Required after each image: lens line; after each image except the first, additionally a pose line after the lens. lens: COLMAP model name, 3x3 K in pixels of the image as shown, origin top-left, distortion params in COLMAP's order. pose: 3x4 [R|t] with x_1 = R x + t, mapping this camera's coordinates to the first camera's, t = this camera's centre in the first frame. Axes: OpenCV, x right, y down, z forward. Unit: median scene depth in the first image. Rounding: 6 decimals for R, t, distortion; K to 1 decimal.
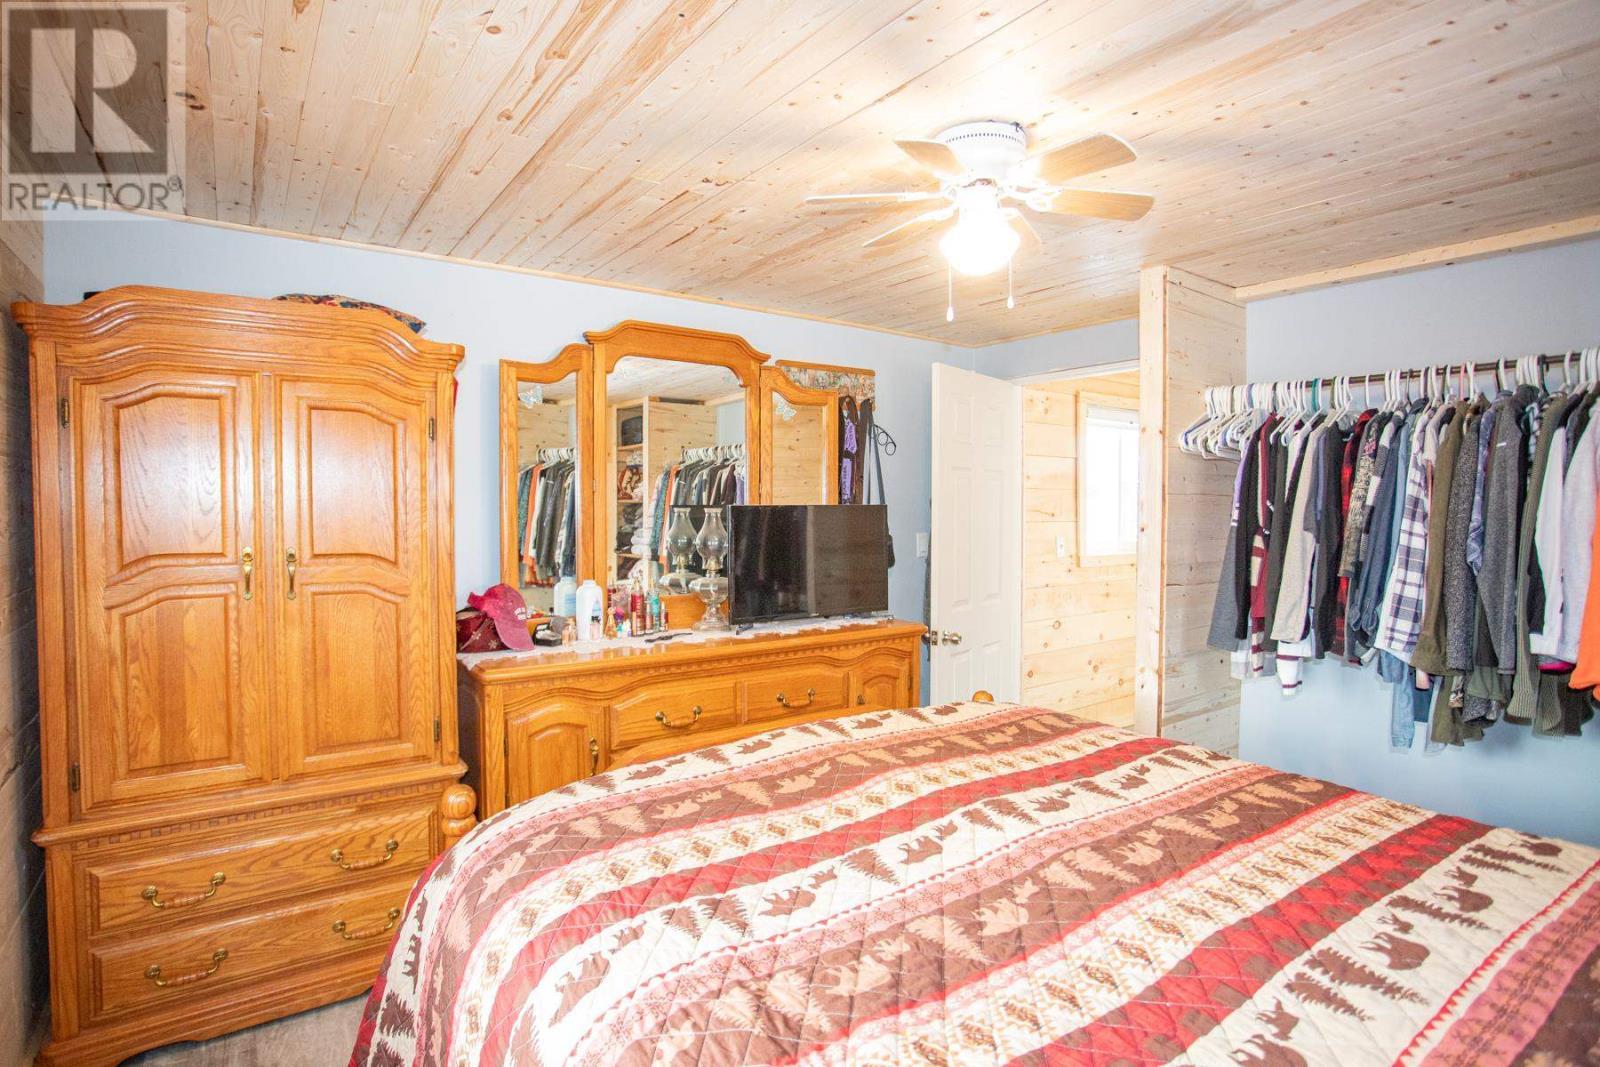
lens RADIAL K [[827.2, 0, 781.6], [0, 827.2, 529.6], [0, 0, 1]] dist [-0.075633, 0.038340]
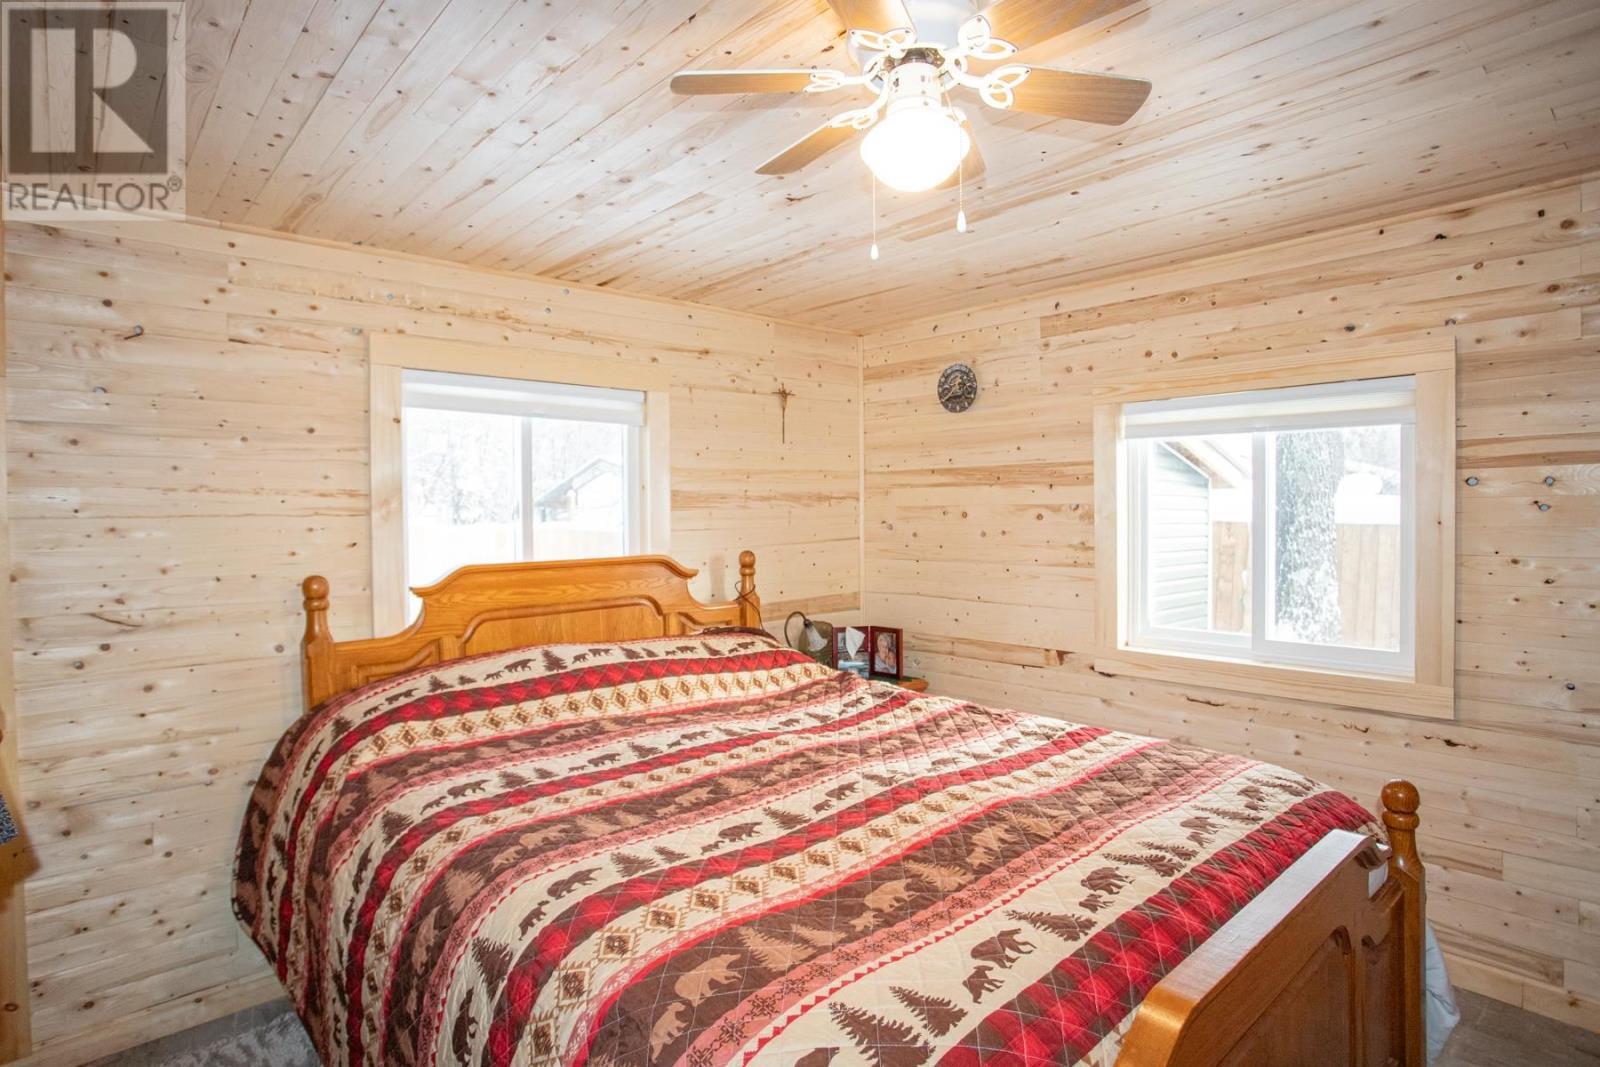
lens RADIAL K [[827.2, 0, 781.6], [0, 827.2, 529.6], [0, 0, 1]] dist [-0.075633, 0.038340]
pose [[-0.994973, 0.013884, -0.099181, 0.370718], [0.009046, 0.998755, 0.049065, -0.043313], [0.099739, 0.047921, -0.993859, 1.493116]]
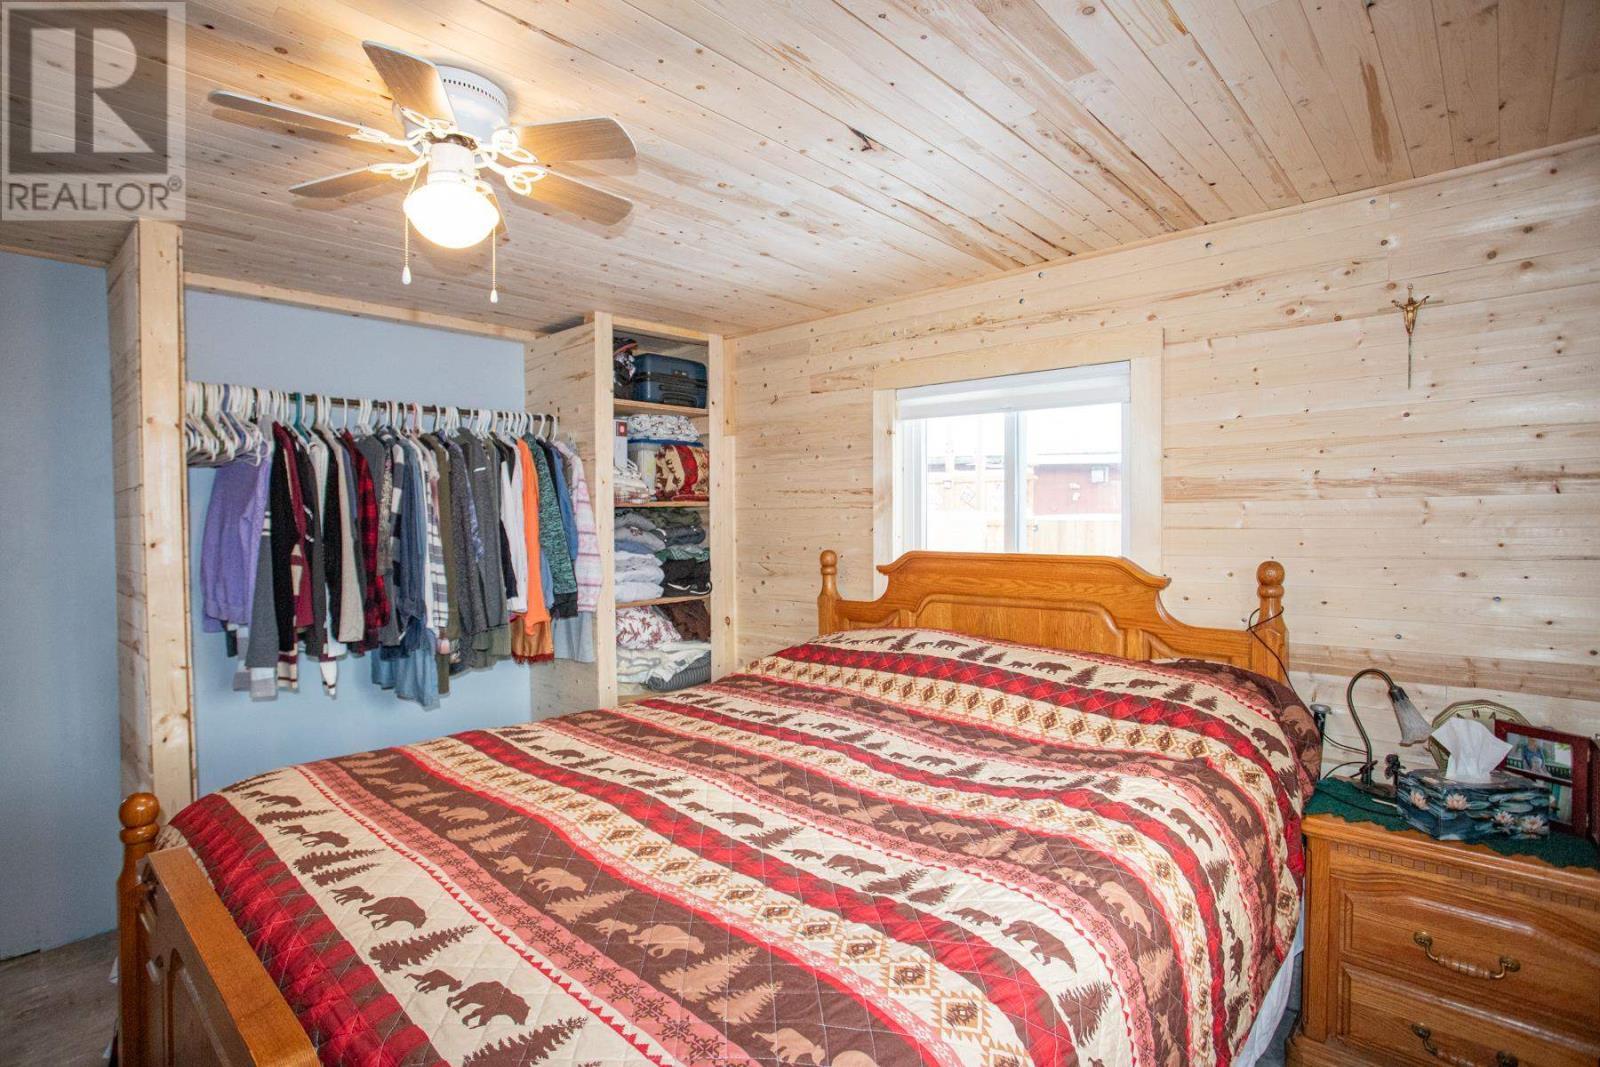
lens RADIAL K [[786.8, 0, 805.6], [0, 786.8, 532.6], [0, 0, 1]] dist [-0.070745, 0.031809]
pose [[-0.218092, -0.024833, 0.975612, -0.565383], [0.036175, 0.998783, 0.033510, -0.019319], [-0.975258, 0.042601, -0.216928, 0.722084]]
